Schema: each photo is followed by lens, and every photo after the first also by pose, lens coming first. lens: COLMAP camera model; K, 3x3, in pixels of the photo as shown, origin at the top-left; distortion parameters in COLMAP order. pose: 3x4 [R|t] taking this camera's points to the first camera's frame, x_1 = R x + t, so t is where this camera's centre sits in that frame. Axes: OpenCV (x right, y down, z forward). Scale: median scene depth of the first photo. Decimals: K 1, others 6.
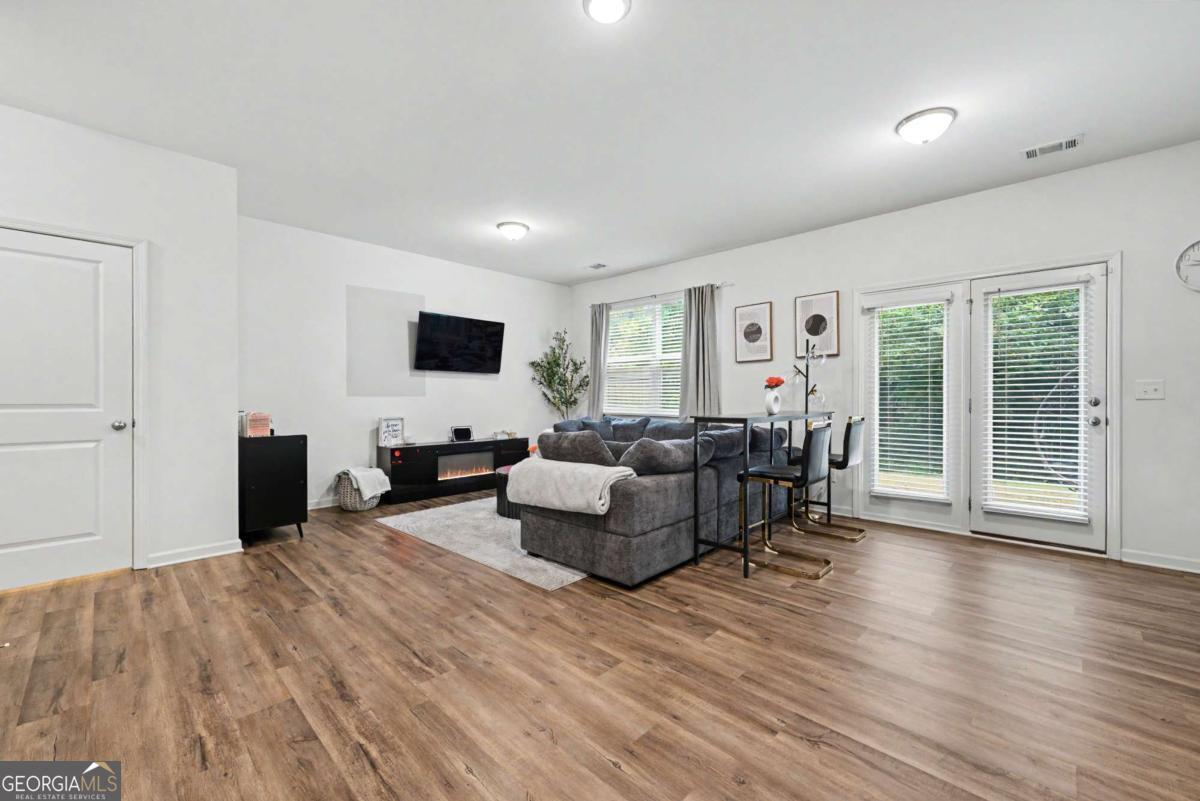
lens RADIAL K [[491.0, 0, 594.4], [0, 491.0, 397.4], [0, 0, 1]] dist [0.001410, 0.000144]
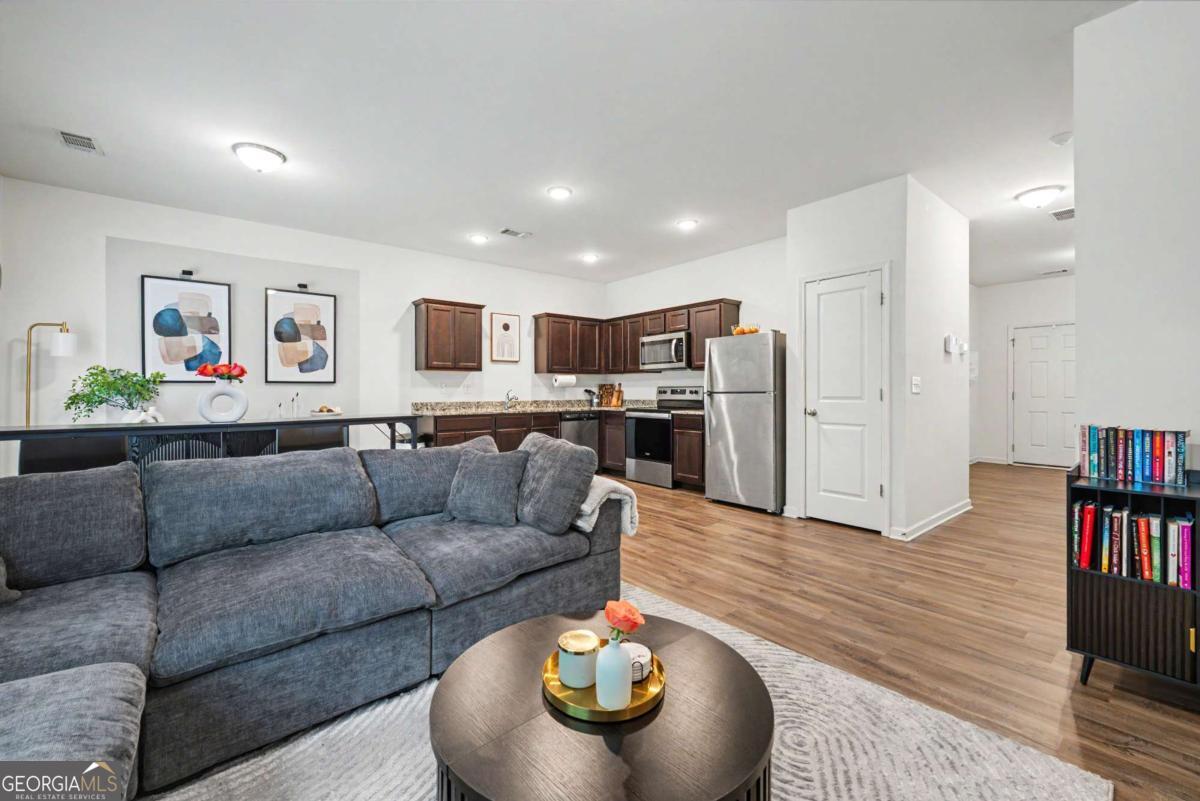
lens RADIAL K [[491.0, 0, 601.2], [0, 491.0, 389.8], [0, 0, 1]] dist [0.001410, 0.000144]
pose [[-0.994722, -0.000530, 0.102603, -0.219761], [-0.000918, 0.999993, -0.003732, -0.002373], [-0.102600, -0.003806, -0.994715, 1.928453]]
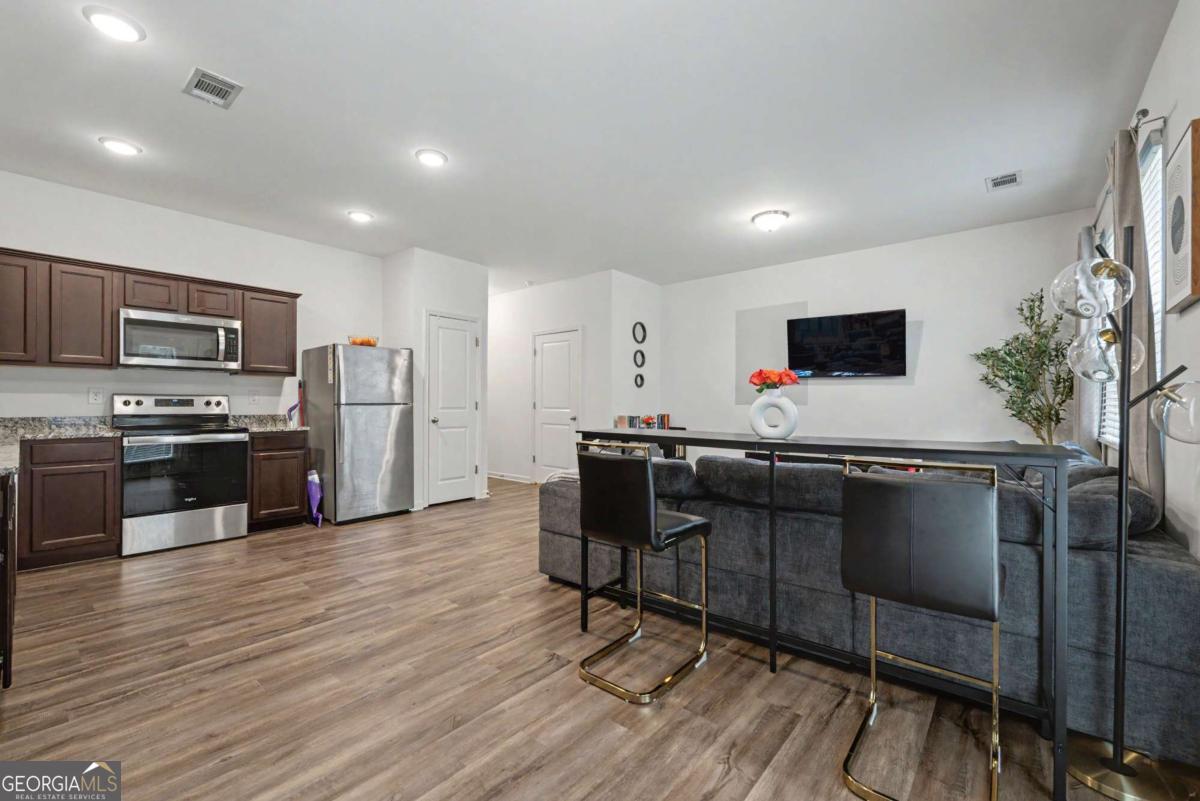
lens RADIAL K [[491.0, 0, 593.2], [0, 491.0, 409.1], [0, 0, 1]] dist [0.001410, 0.000144]
pose [[0.065391, 0.010567, -0.997804, 1.086069], [-0.005259, 0.999934, 0.010245, -0.003355], [0.997846, 0.004578, 0.065442, 0.940386]]
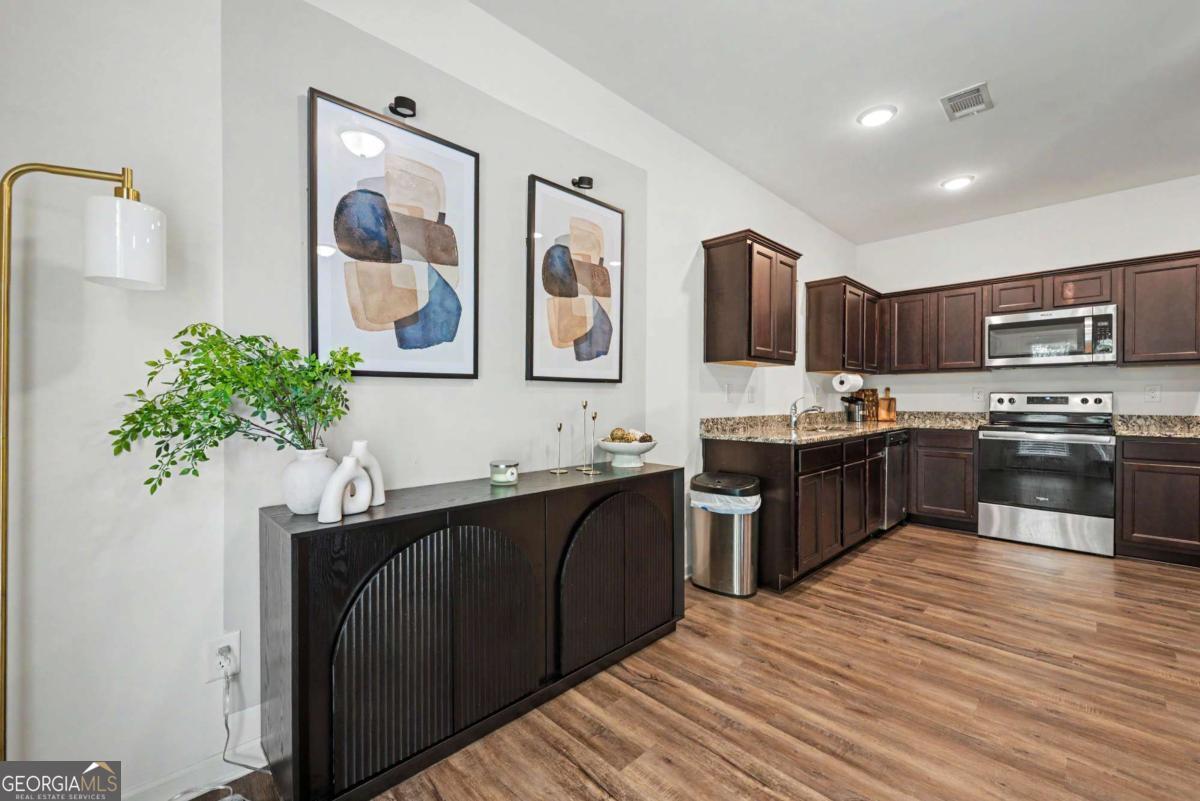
lens RADIAL K [[491.0, 0, 605.6], [0, 491.0, 401.9], [0, 0, 1]] dist [0.001410, 0.000144]
pose [[-0.999956, -0.001999, 0.009176, 0.852304], [-0.001956, 0.999987, 0.004685, -0.000765], [-0.009186, 0.004667, -0.999947, 1.229697]]
